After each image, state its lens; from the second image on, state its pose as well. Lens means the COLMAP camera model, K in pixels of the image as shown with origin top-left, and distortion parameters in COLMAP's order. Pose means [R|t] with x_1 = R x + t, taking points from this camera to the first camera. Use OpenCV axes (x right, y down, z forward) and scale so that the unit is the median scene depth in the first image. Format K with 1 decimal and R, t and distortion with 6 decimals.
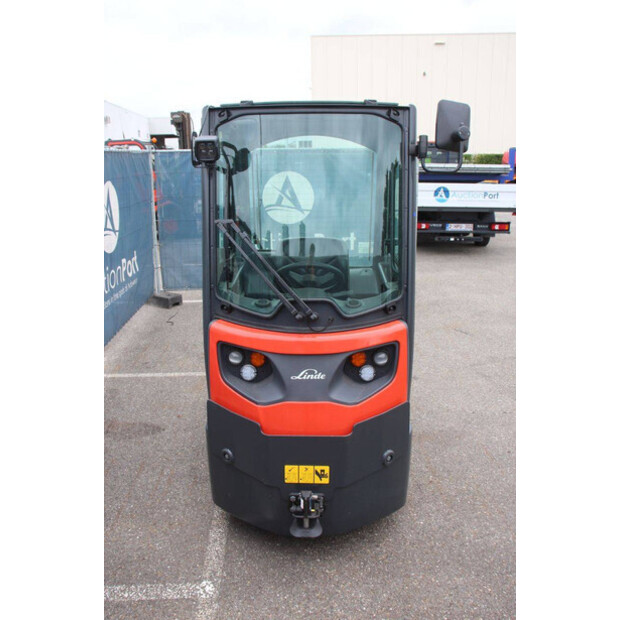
lens RADIAL K [[643.4, 0, 310.0], [0, 643.4, 310.0], [0, 0, 1]] dist [-0.052723, 0.003639]
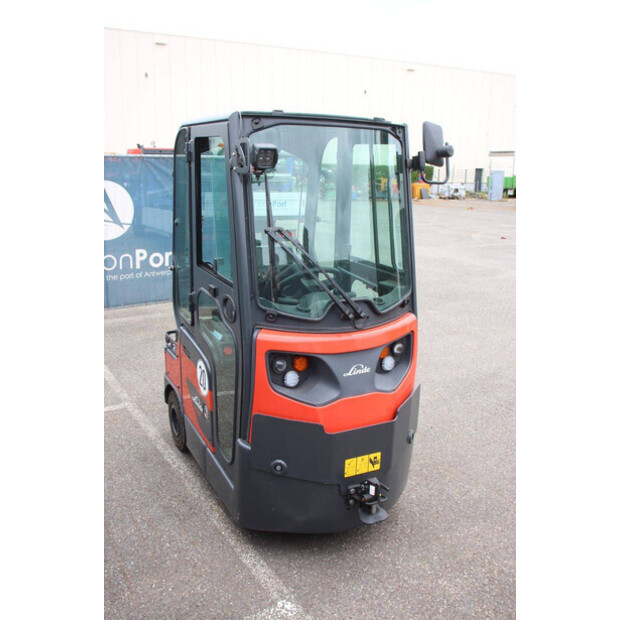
lens RADIAL K [[738.3, 0, 310.0], [0, 738.3, 310.0], [0, 0, 1]] dist [0.008000, 0.025210]
pose [[0.818317, -0.083639, 0.568649, -0.745670], [0.107057, 0.994222, -0.007826, 0.002626], [-0.564708, 0.067282, 0.822543, 0.027519]]
